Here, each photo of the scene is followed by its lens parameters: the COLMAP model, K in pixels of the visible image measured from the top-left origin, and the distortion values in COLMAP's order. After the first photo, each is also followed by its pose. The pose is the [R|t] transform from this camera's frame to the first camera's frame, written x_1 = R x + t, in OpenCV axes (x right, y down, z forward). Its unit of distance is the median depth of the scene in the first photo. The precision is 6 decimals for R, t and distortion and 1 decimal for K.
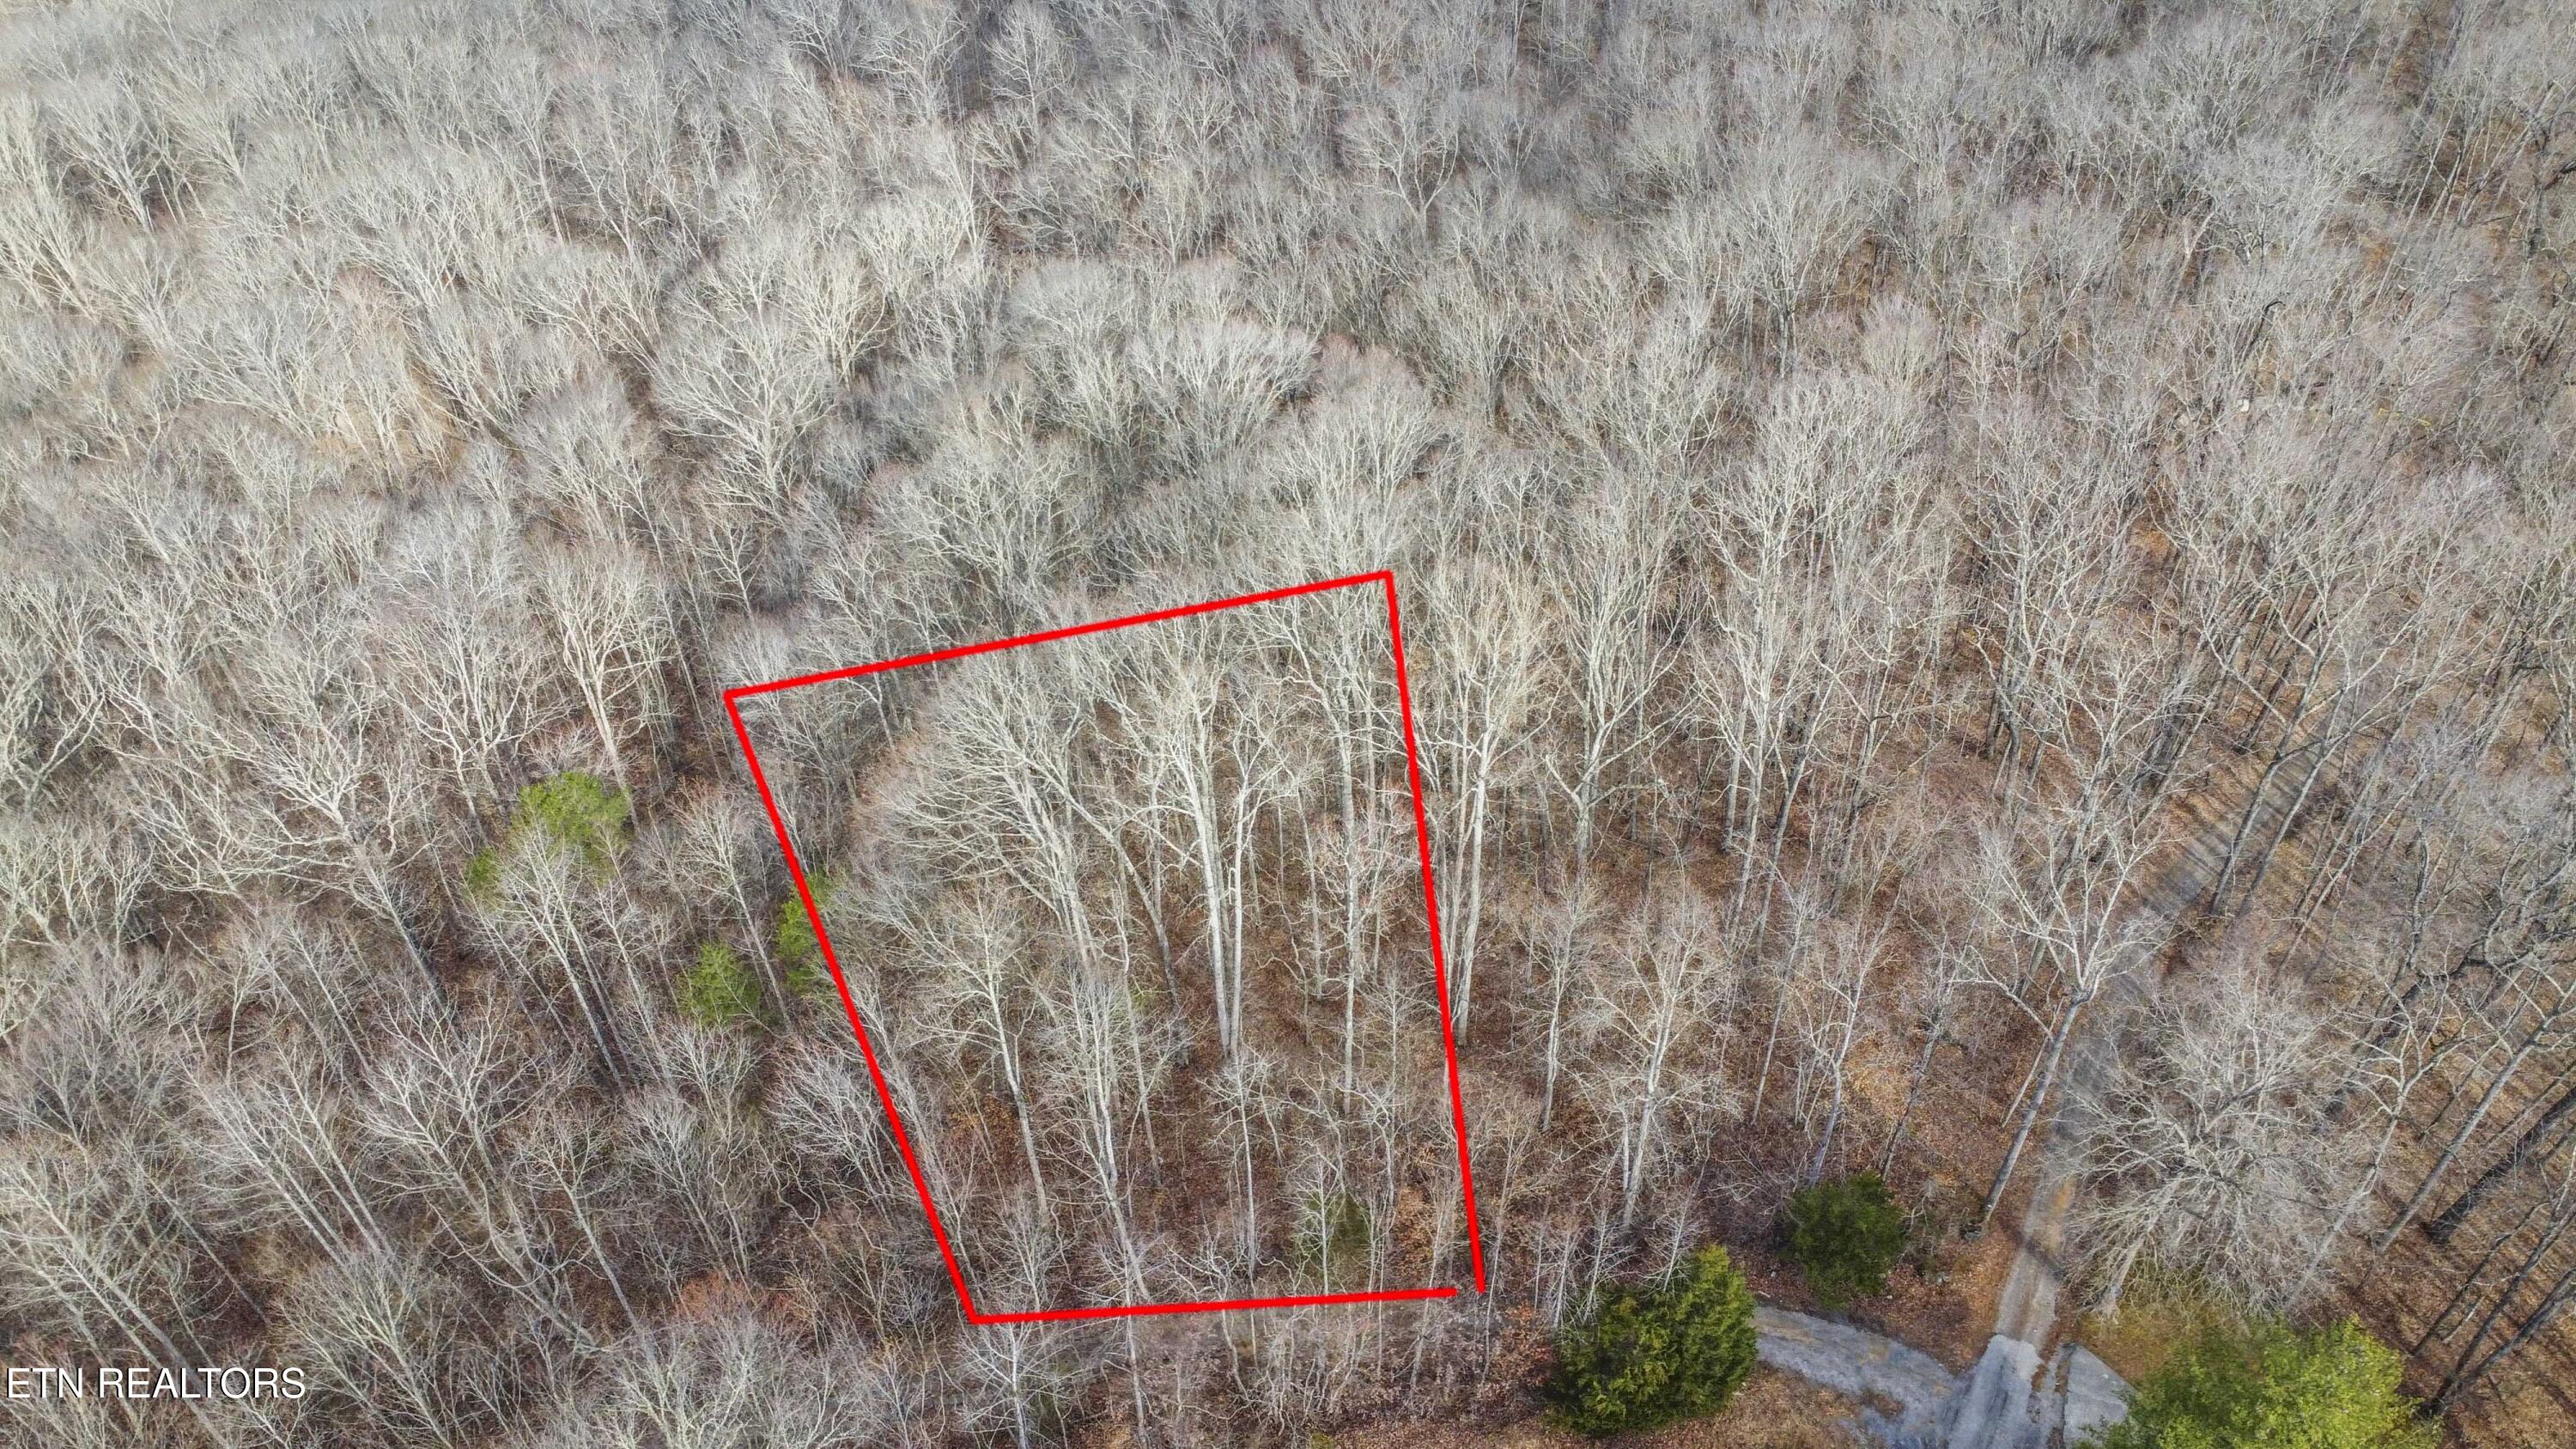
lens RADIAL K [[1868.6, 0, 1288.0], [0, 1868.6, 724.5], [0, 0, 1]] dist [-0.160568, 0.215996]
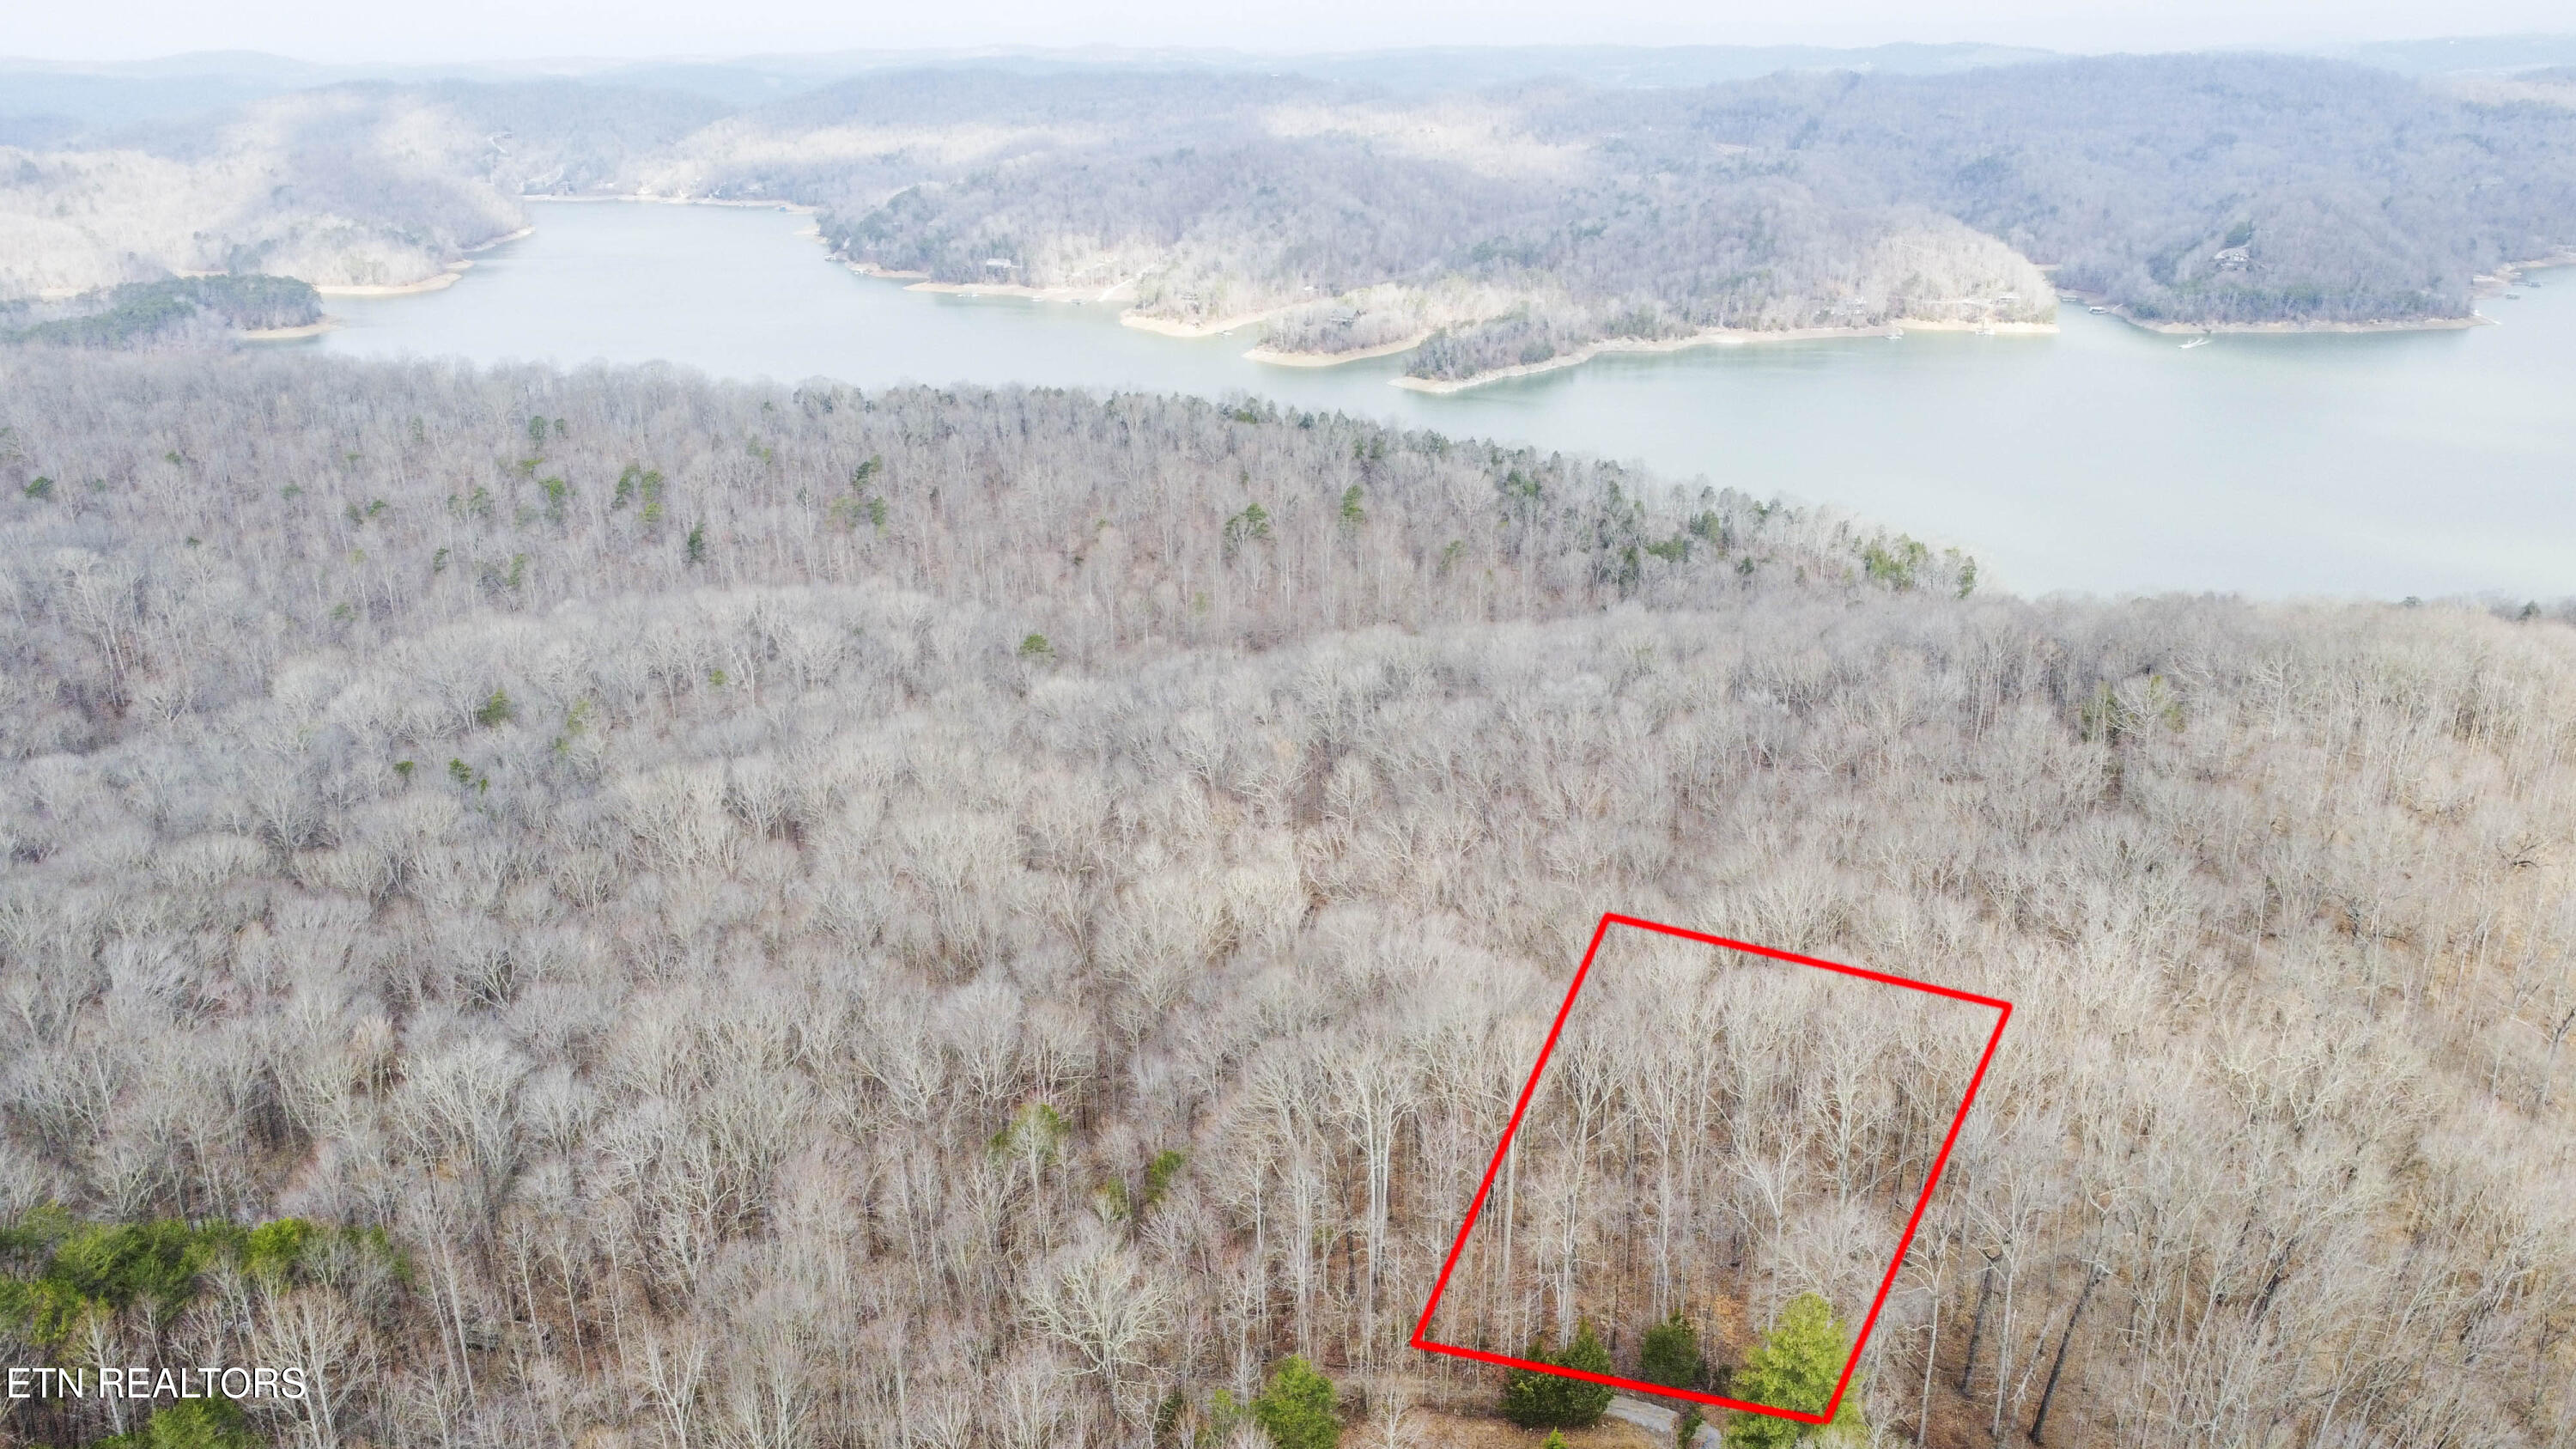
lens RADIAL K [[1868.6, 0, 1288.0], [0, 1868.6, 724.5], [0, 0, 1]] dist [-0.160568, 0.215996]
pose [[0.981121, 0.070307, -0.180165, 0.078779], [-0.136228, 0.912482, -0.385770, 0.178202], [0.137275, 0.403030, 0.904833, -0.394979]]
